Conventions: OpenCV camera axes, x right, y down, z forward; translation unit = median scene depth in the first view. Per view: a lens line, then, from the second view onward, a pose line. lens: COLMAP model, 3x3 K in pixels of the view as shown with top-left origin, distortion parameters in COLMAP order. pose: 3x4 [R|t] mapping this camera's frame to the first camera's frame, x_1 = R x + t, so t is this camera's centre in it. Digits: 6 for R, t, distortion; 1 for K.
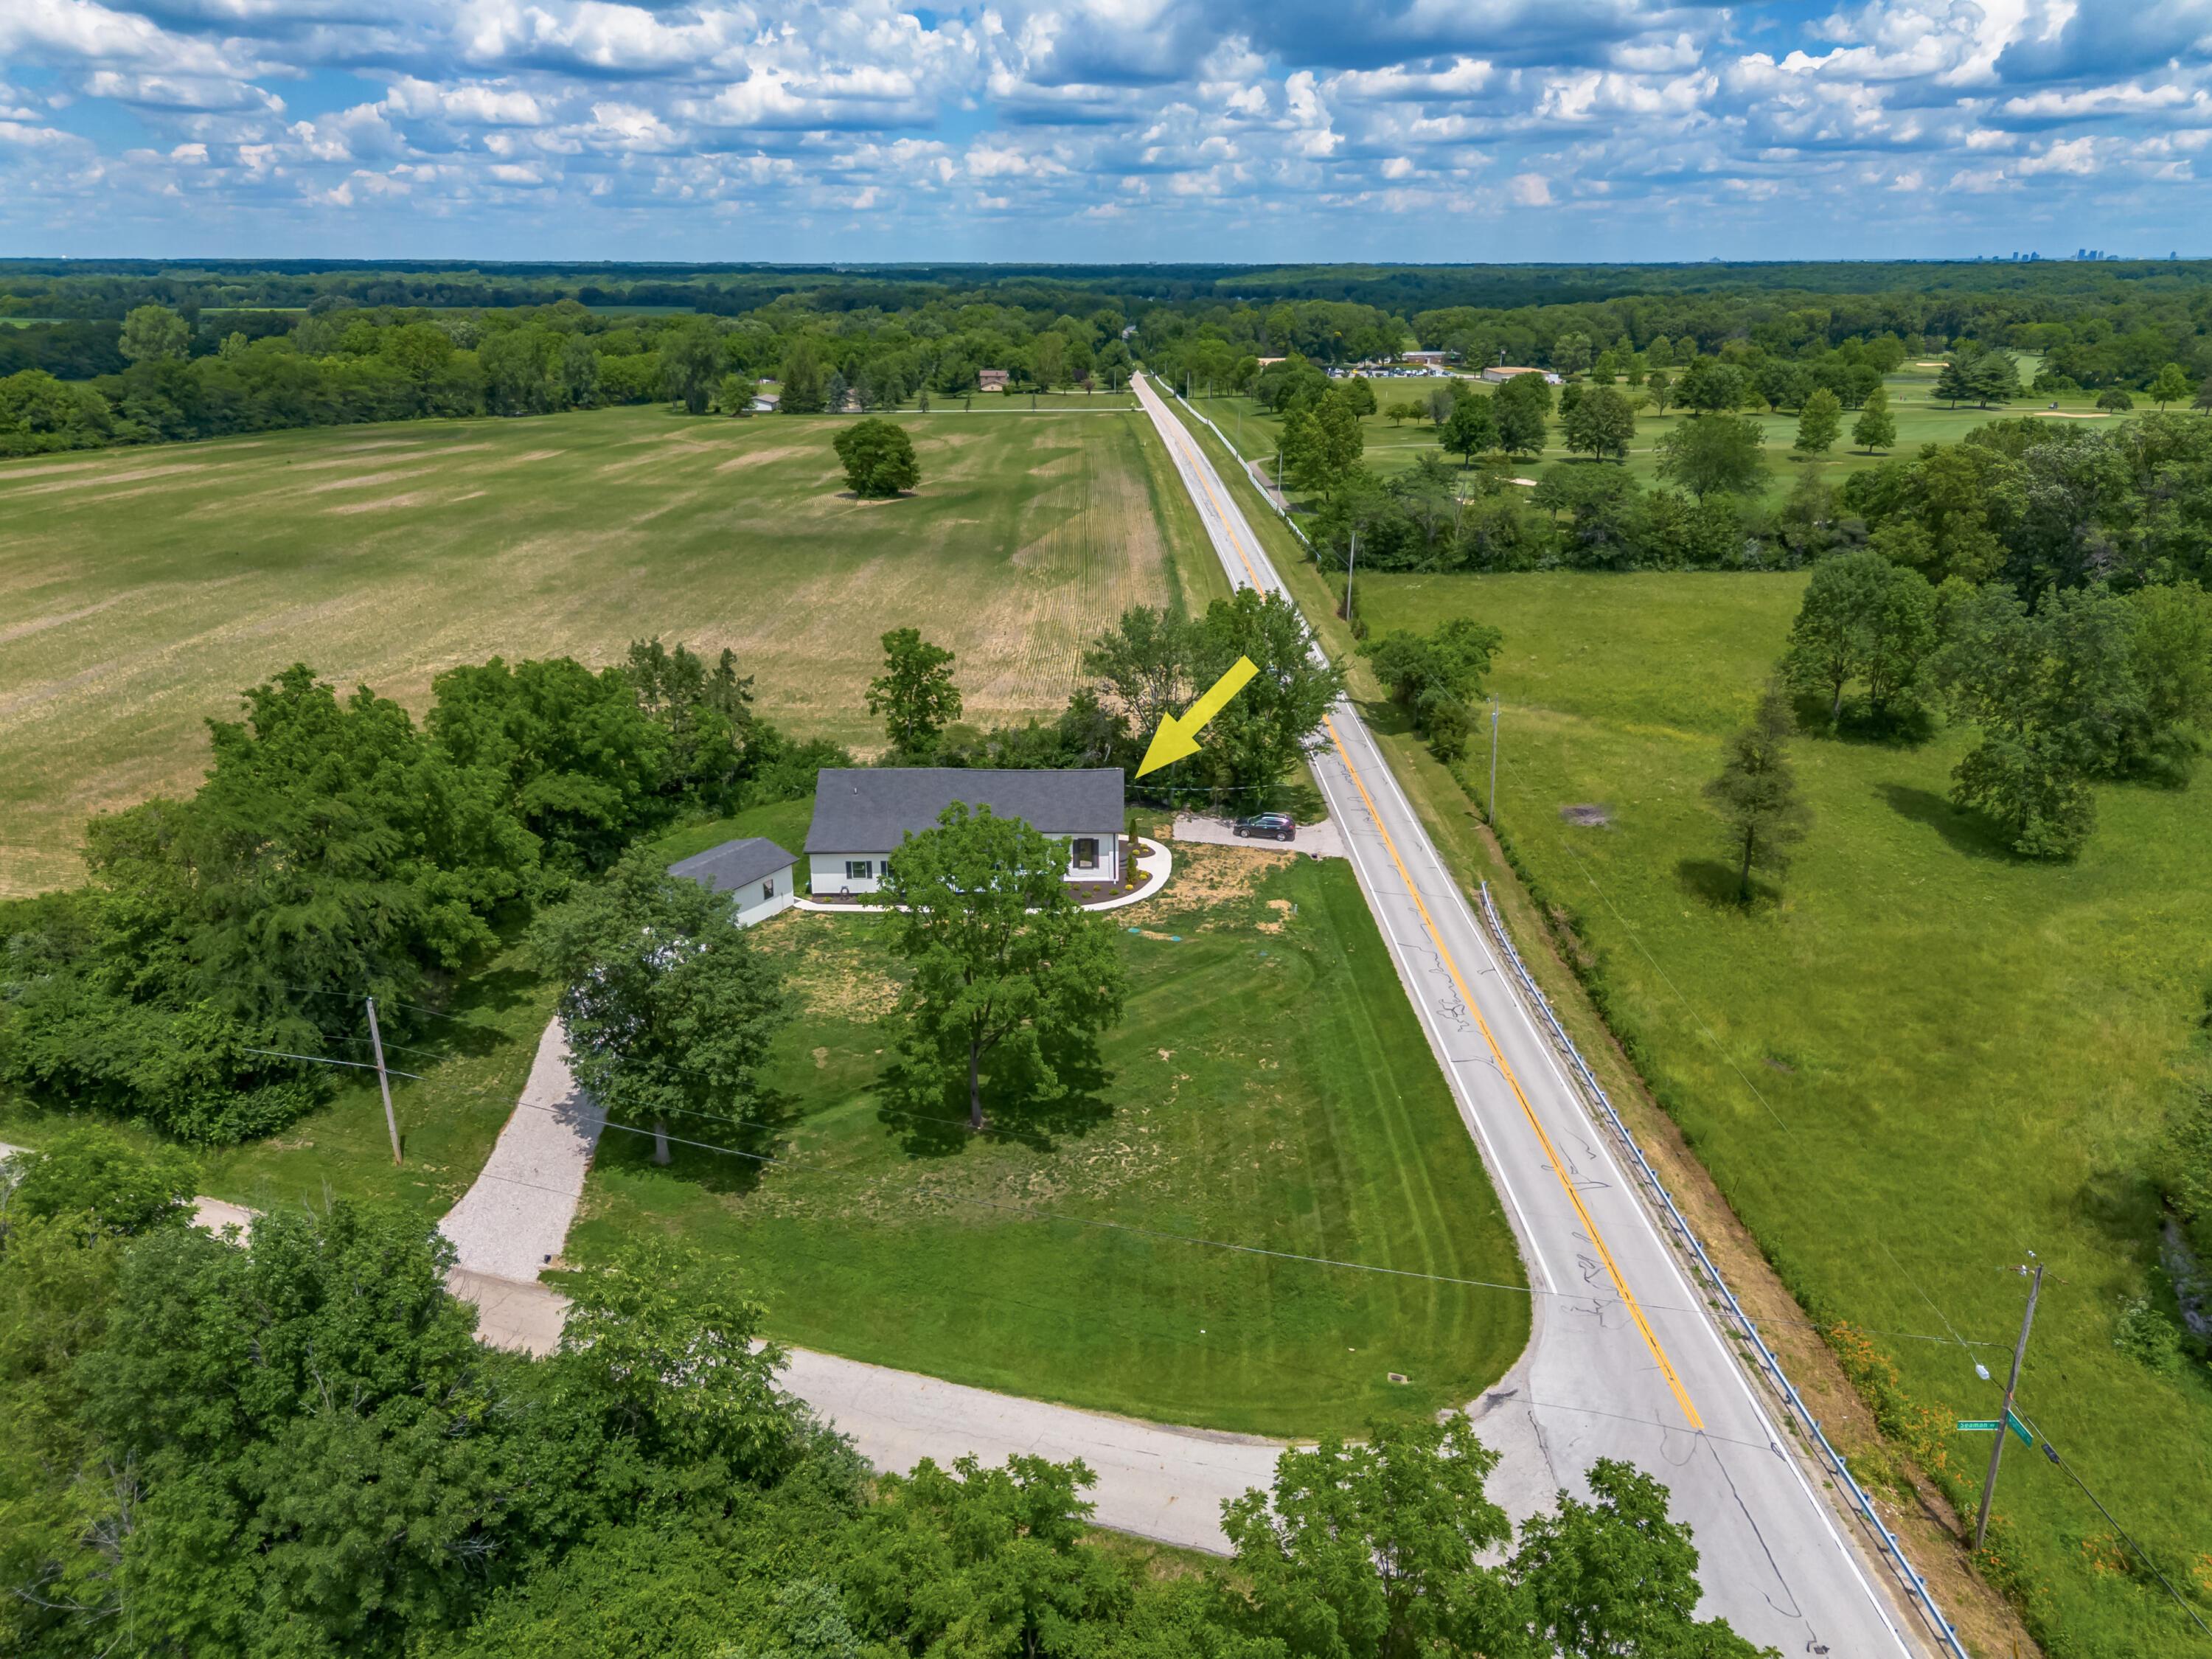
lens RADIAL K [[1576.8, 0, 1101.9], [0, 1576.8, 828.7], [0, 0, 1]] dist [0.068508, -0.056933]
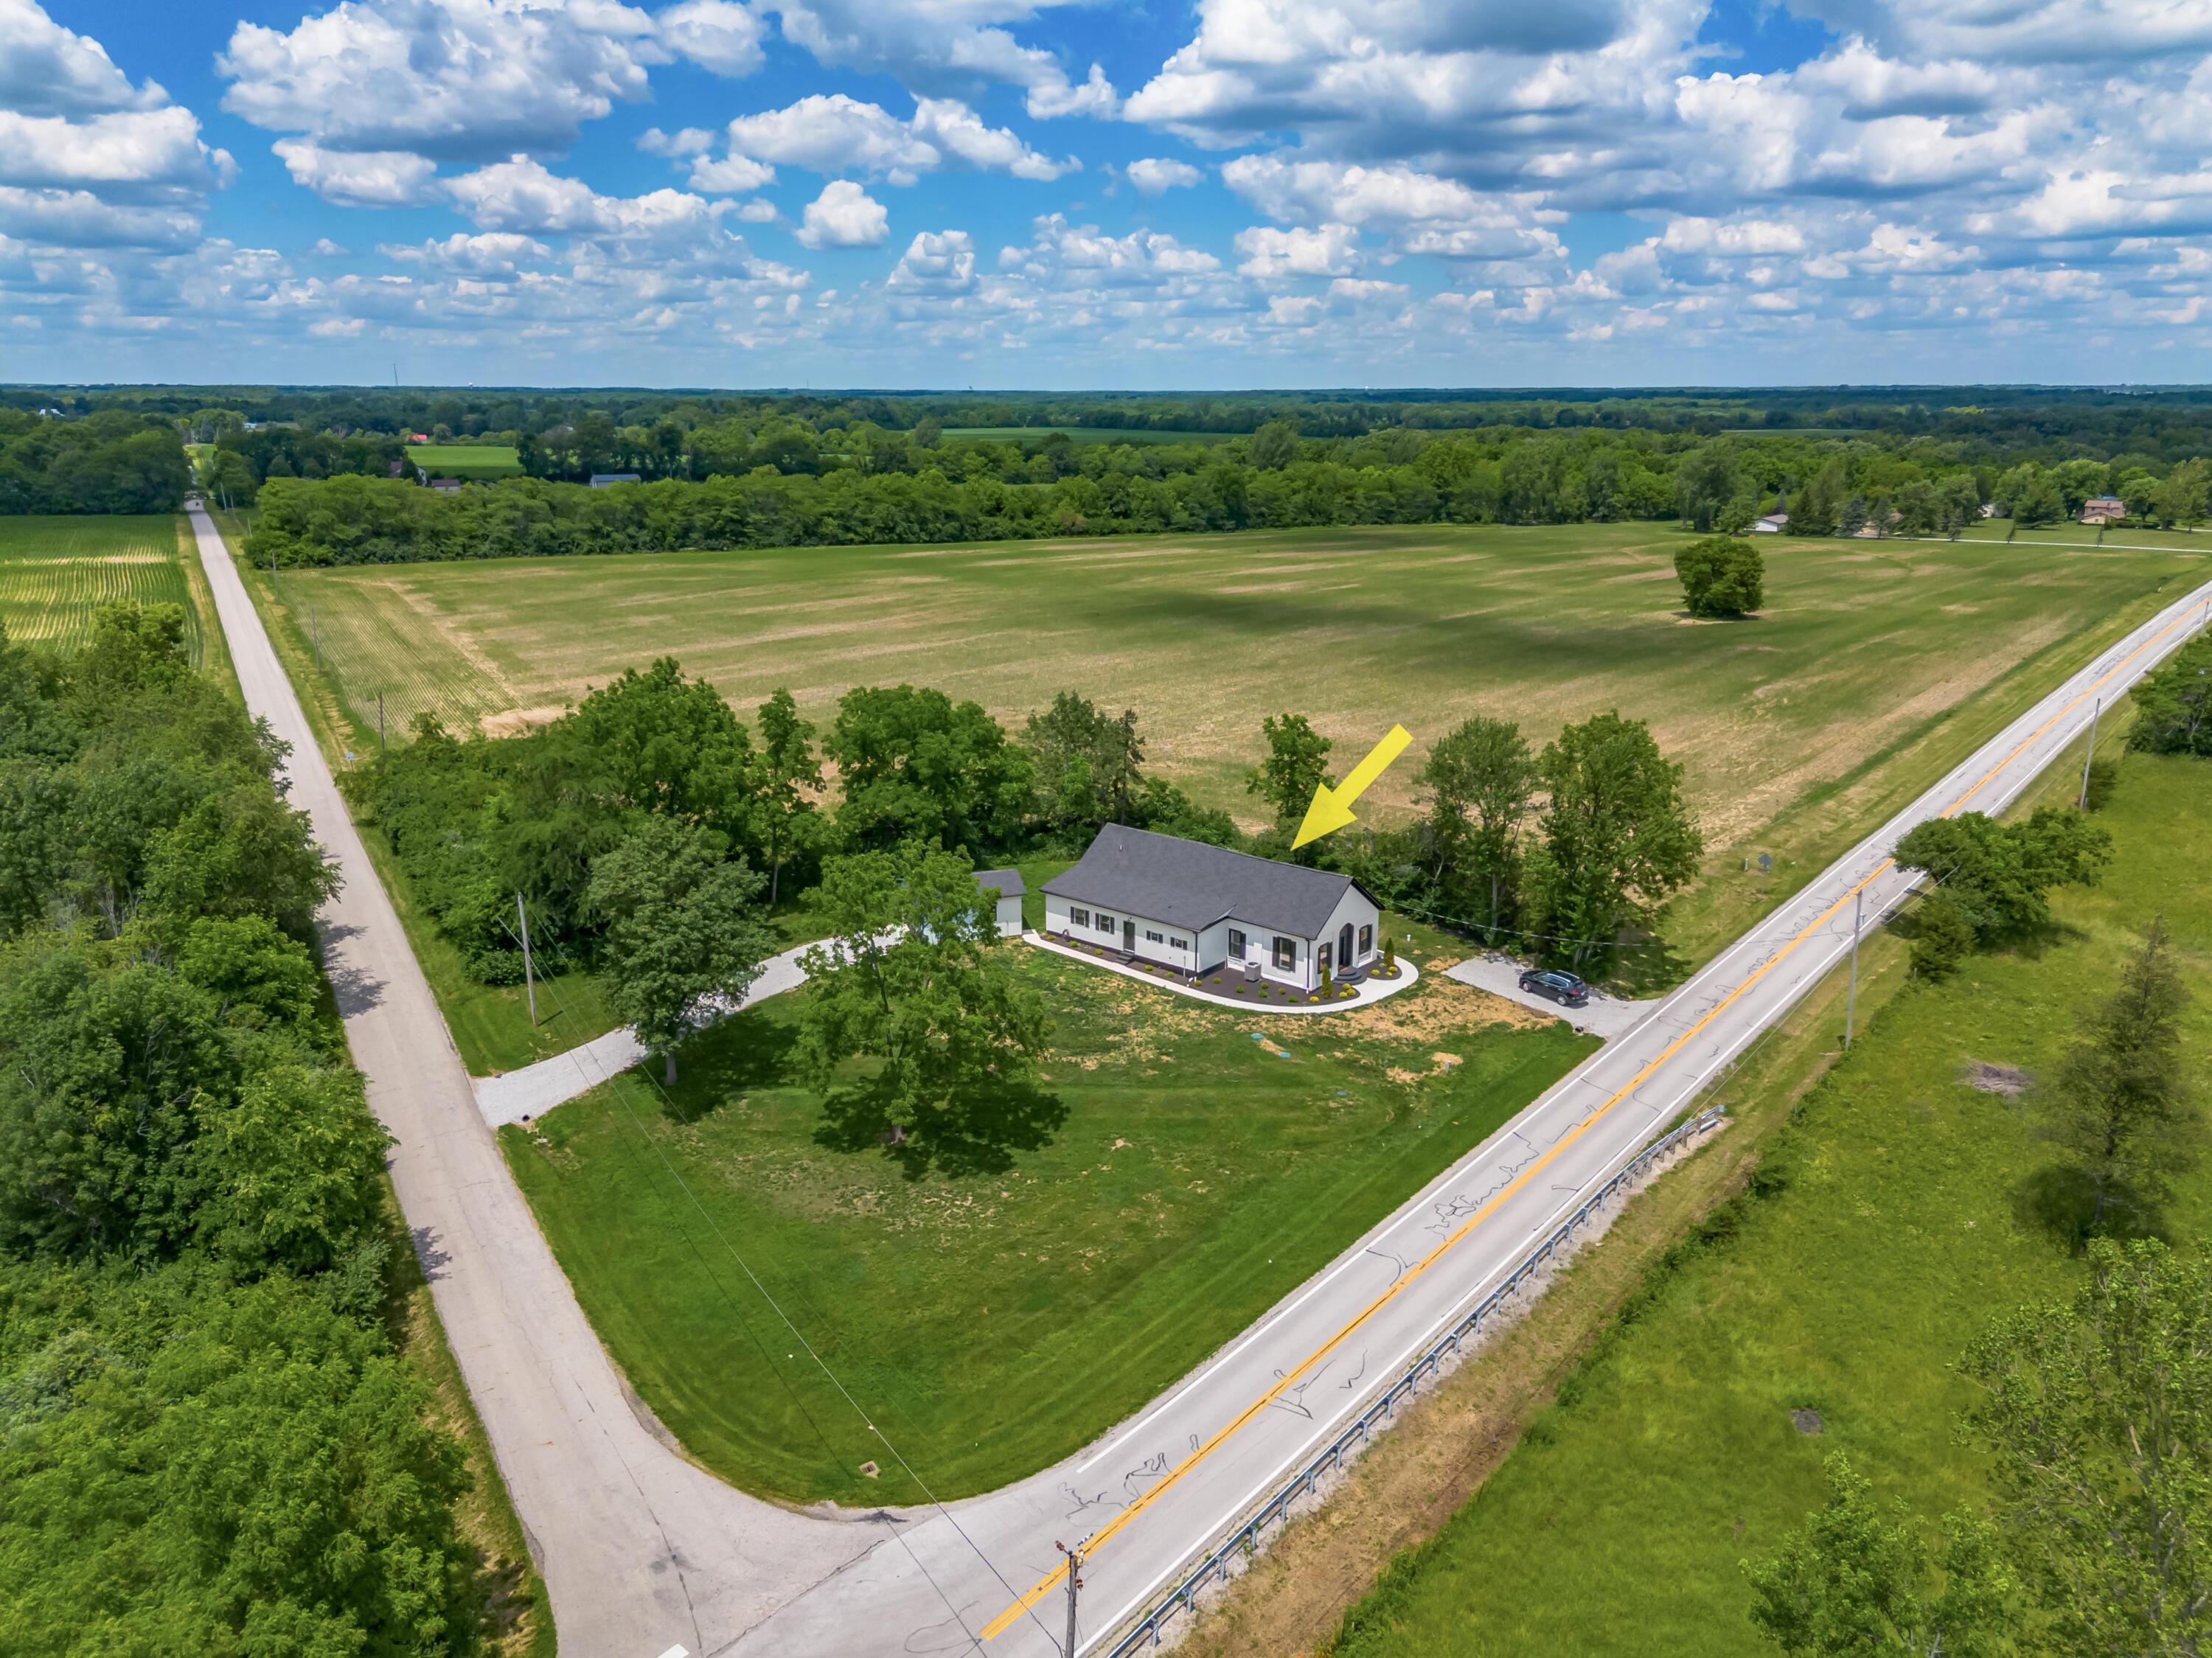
lens RADIAL K [[1593.0, 0, 1110.3], [0, 1593.0, 822.7], [0, 0, 1]] dist [0.067389, -0.059248]
pose [[0.761883, 0.170378, -0.624905, 0.468808], [-0.218022, 0.975944, 0.000275, -0.037032], [0.609919, 0.136033, 0.780701, 0.156649]]
